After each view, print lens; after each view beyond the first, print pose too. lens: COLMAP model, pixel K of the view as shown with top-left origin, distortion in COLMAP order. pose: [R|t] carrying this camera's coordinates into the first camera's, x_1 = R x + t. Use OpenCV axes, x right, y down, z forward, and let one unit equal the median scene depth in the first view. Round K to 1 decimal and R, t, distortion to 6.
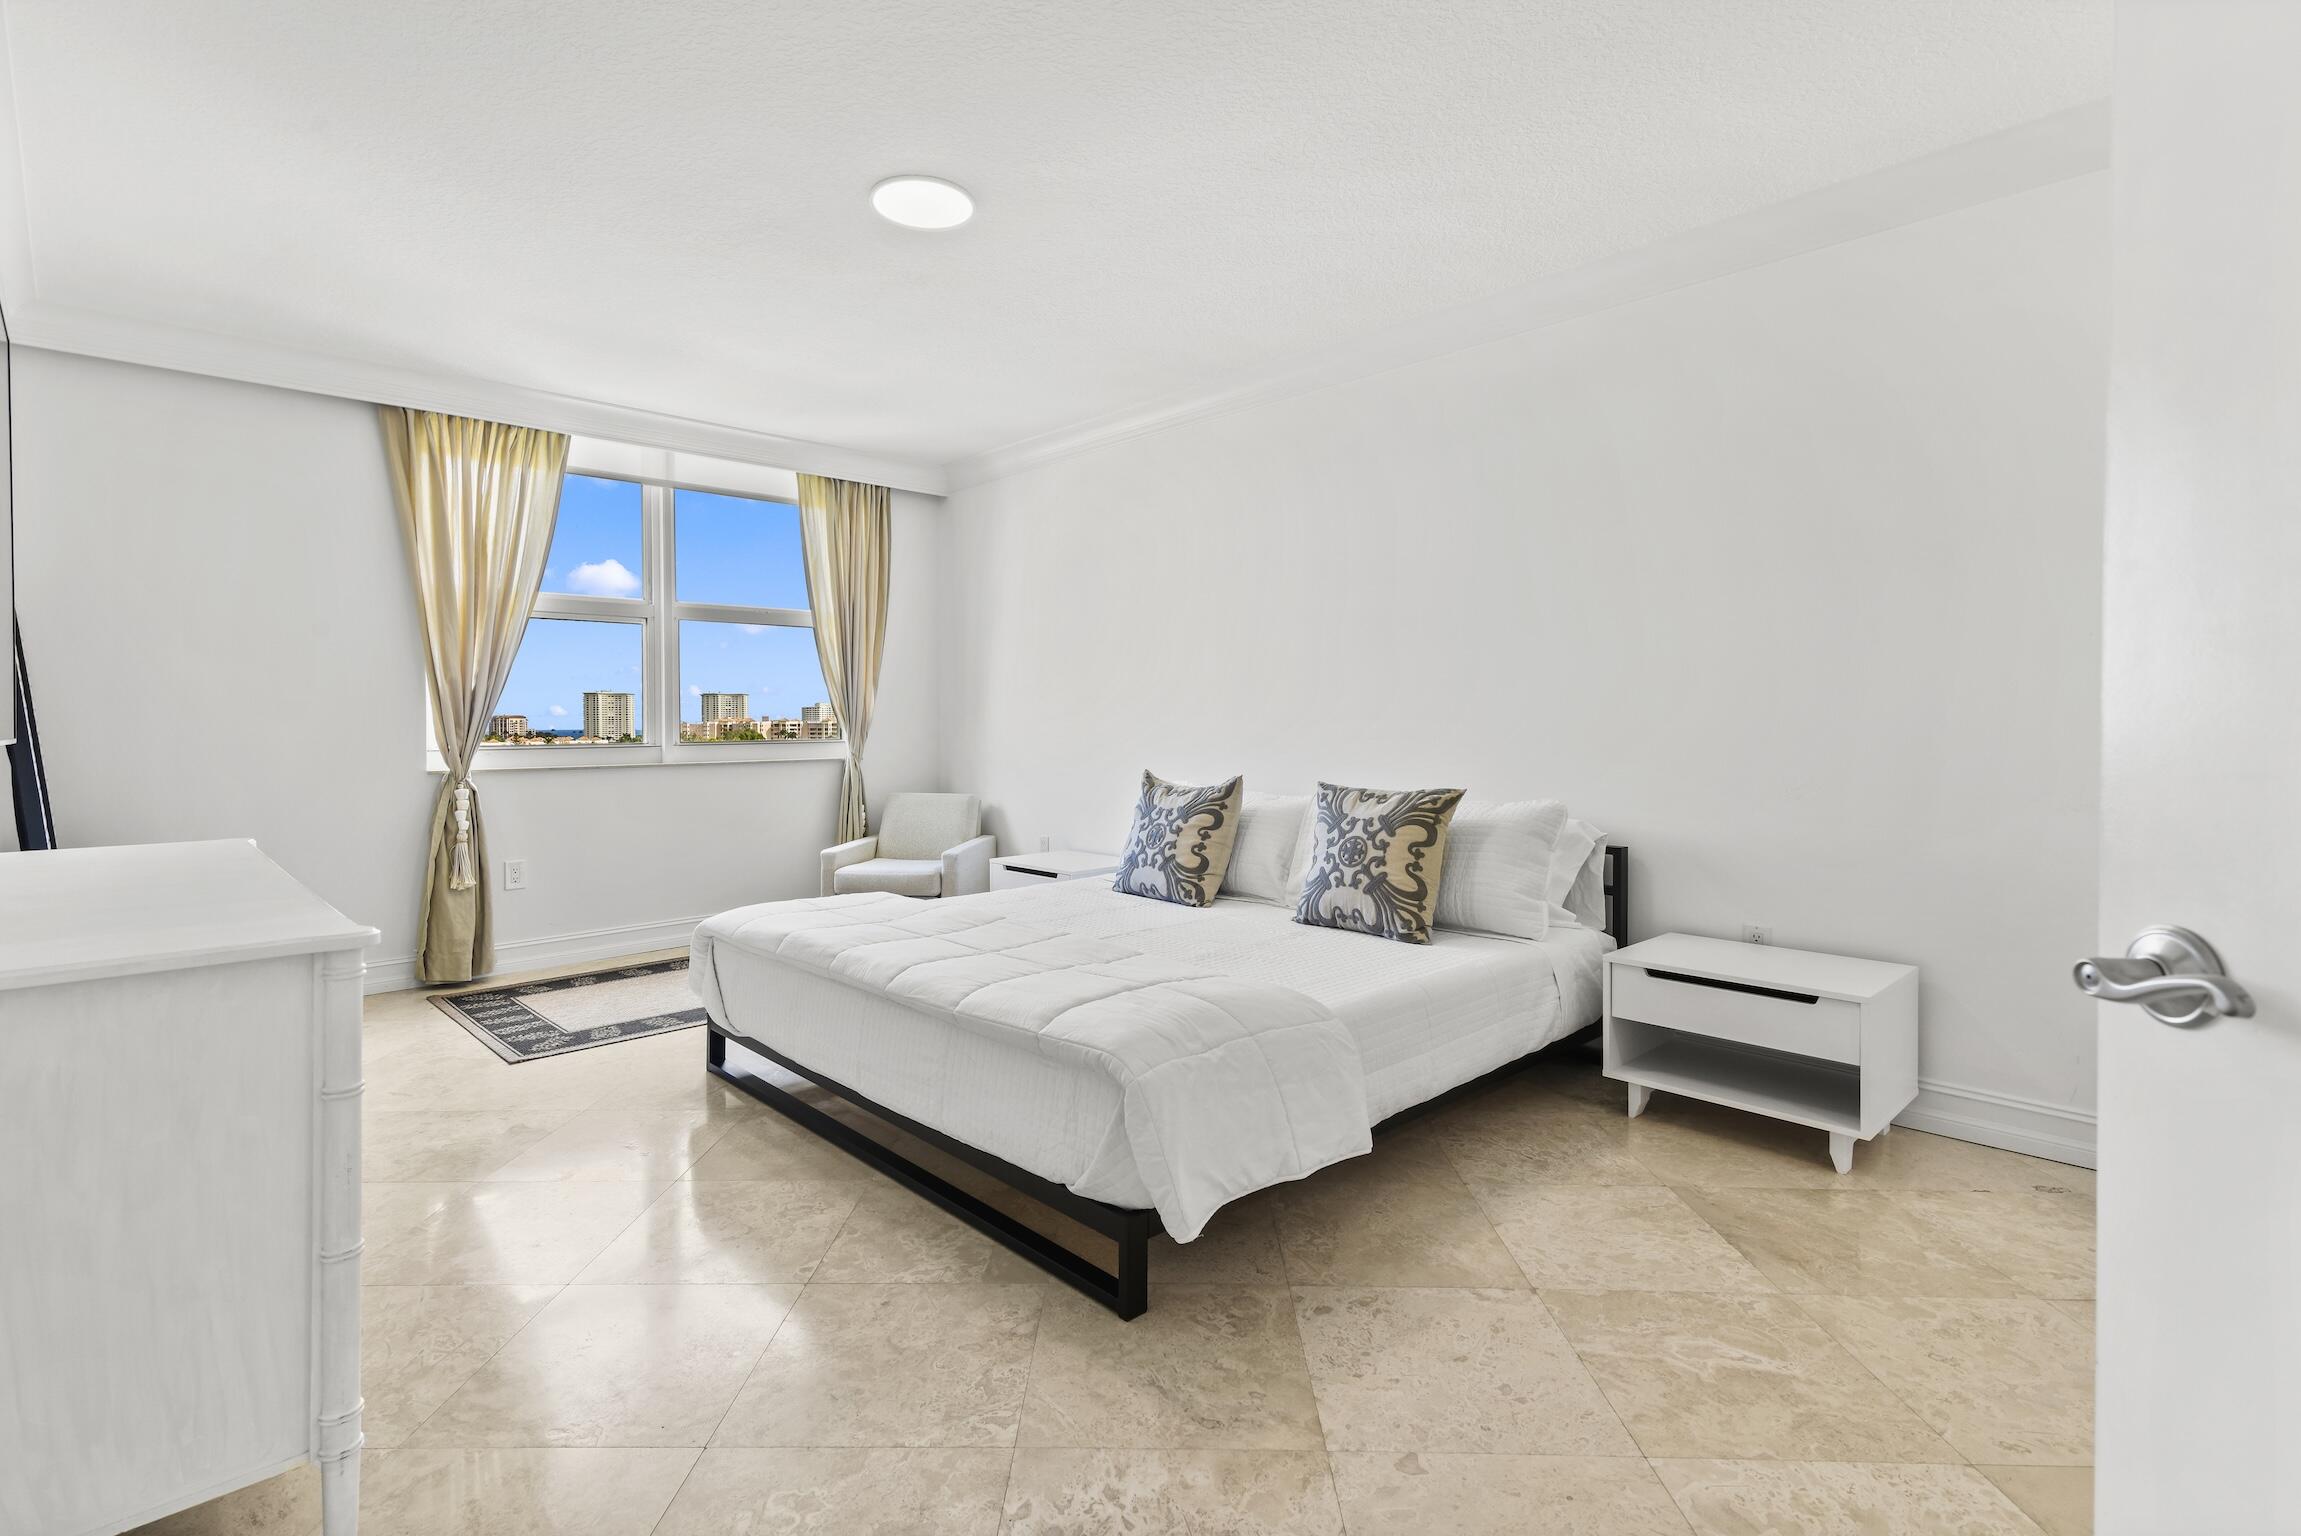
lens RADIAL K [[1092.8, 0, 1188.4], [0, 1092.8, 736.2], [0, 0, 1]] dist [0.030800, -0.013322]
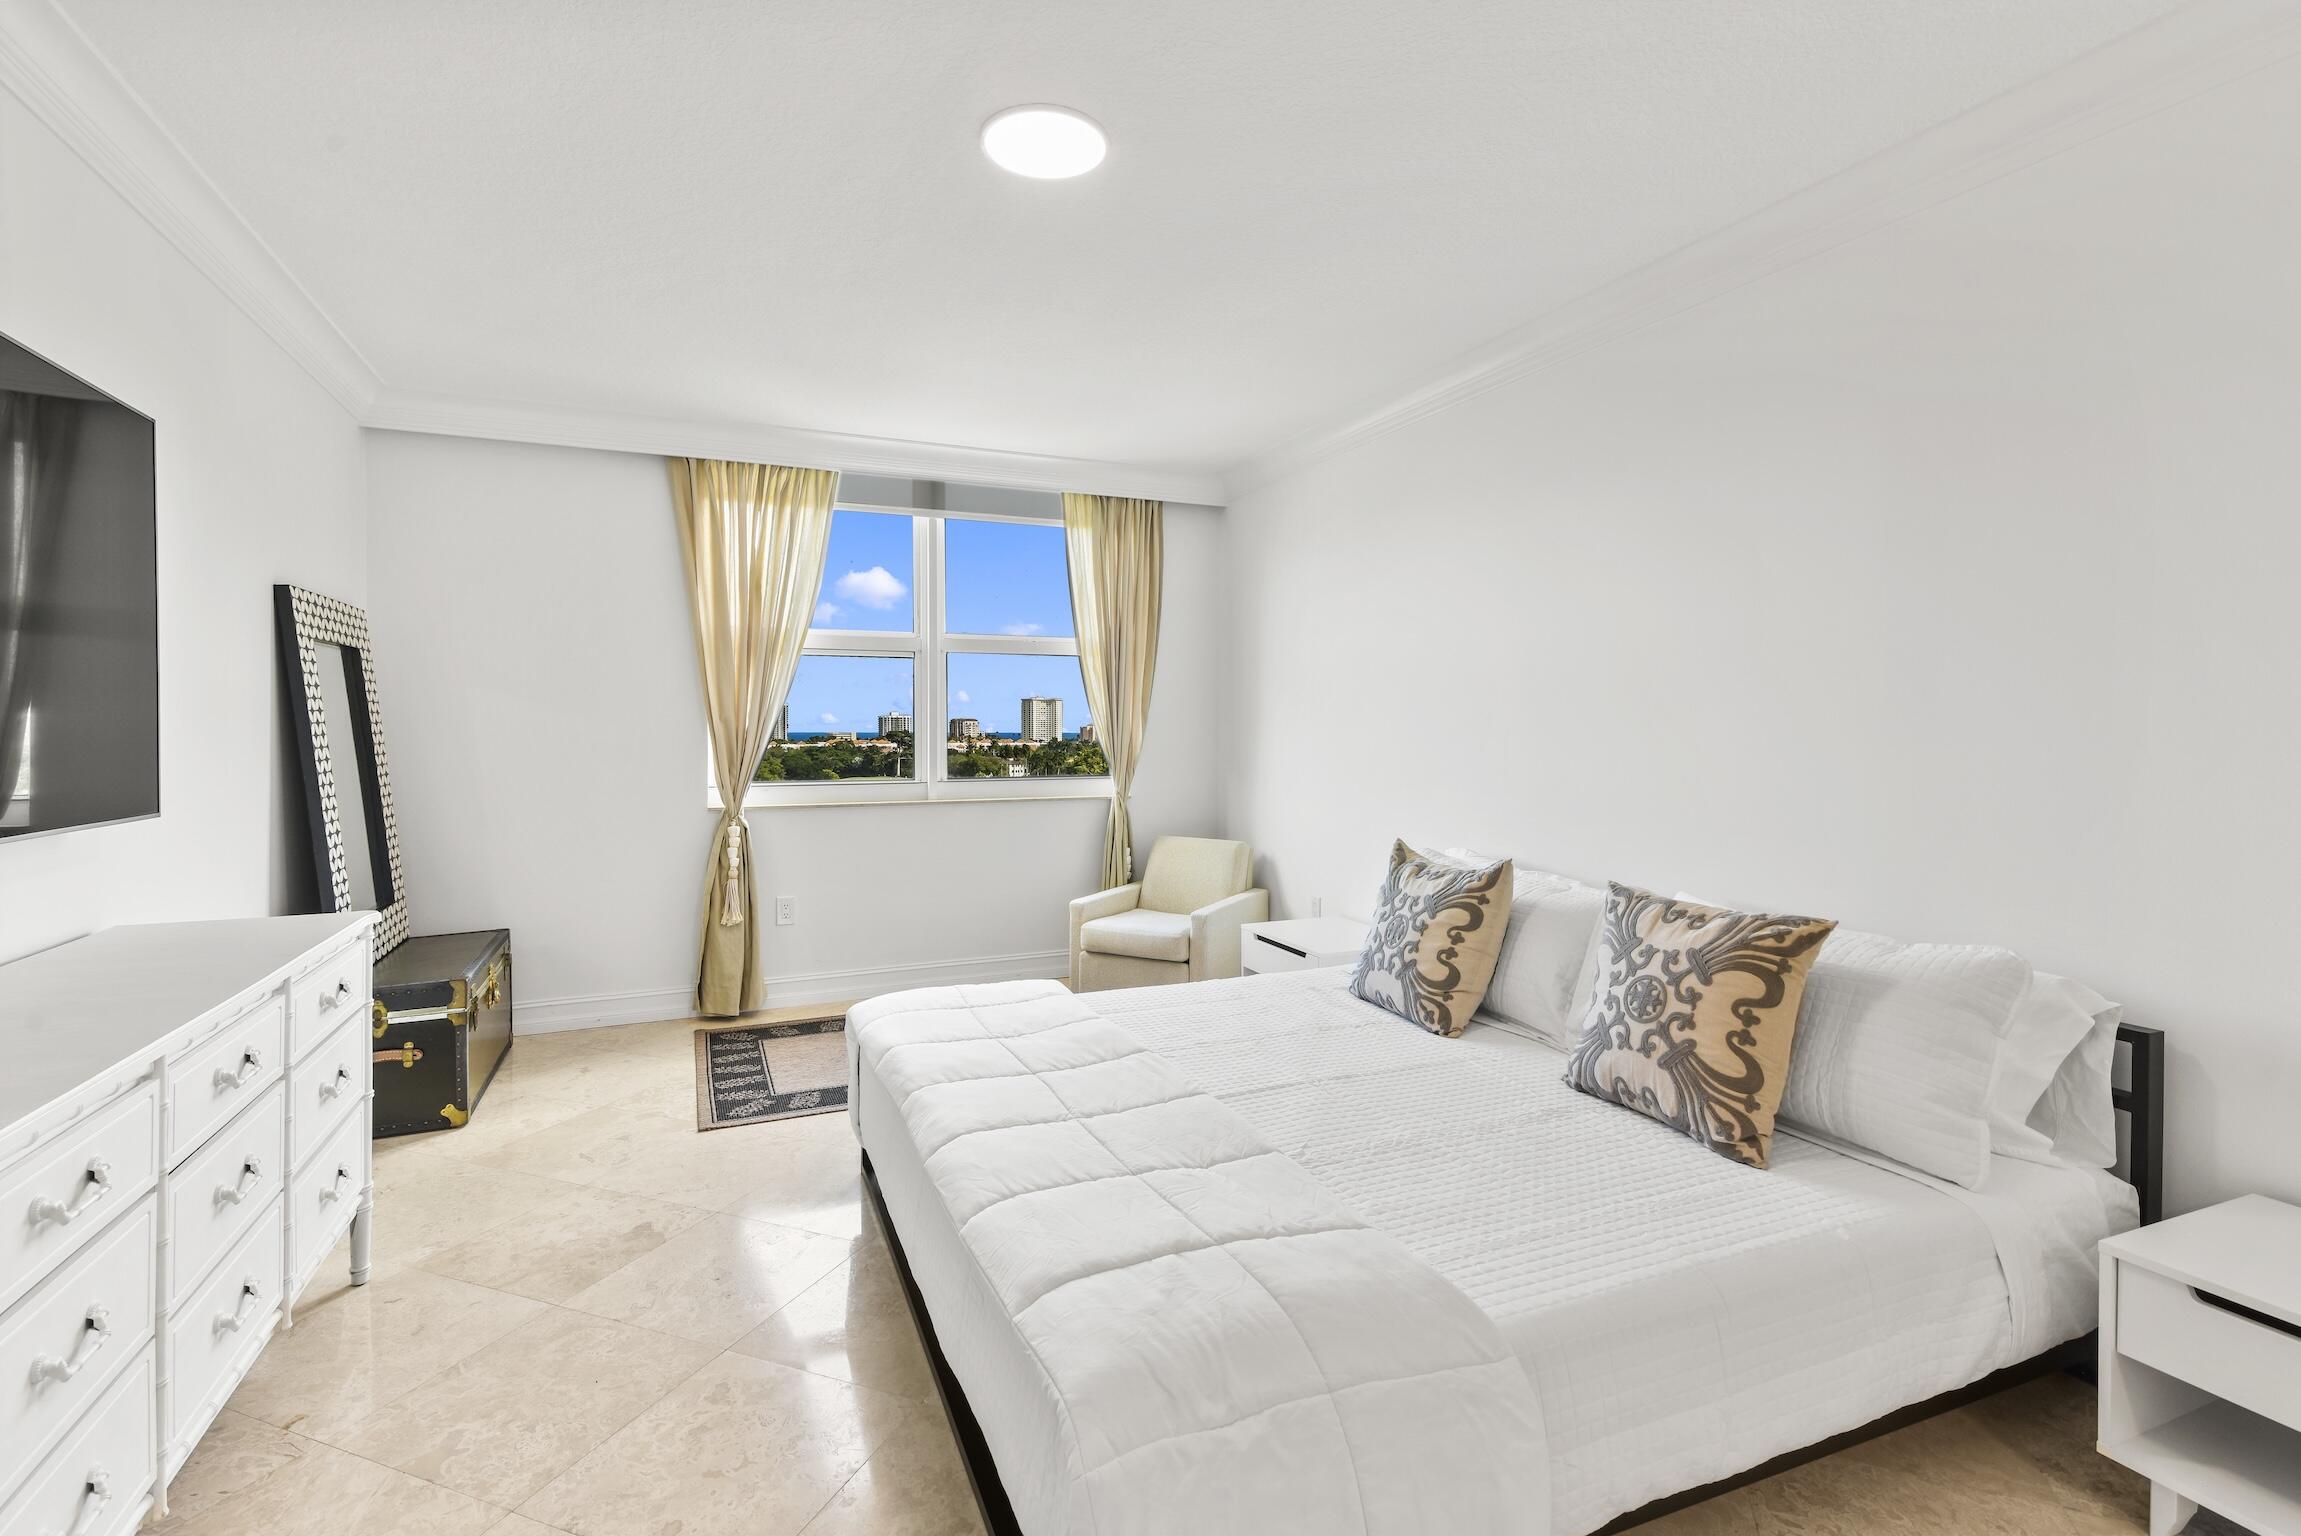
lens RADIAL K [[1092.8, 0, 1188.4], [0, 1092.8, 736.2], [0, 0, 1]] dist [0.030800, -0.013322]
pose [[0.934676, 0.009562, -0.355371, 0.109959], [-0.010454, 0.999945, -0.000591, -0.045704], [0.355346, 0.004268, 0.934725, 0.232910]]
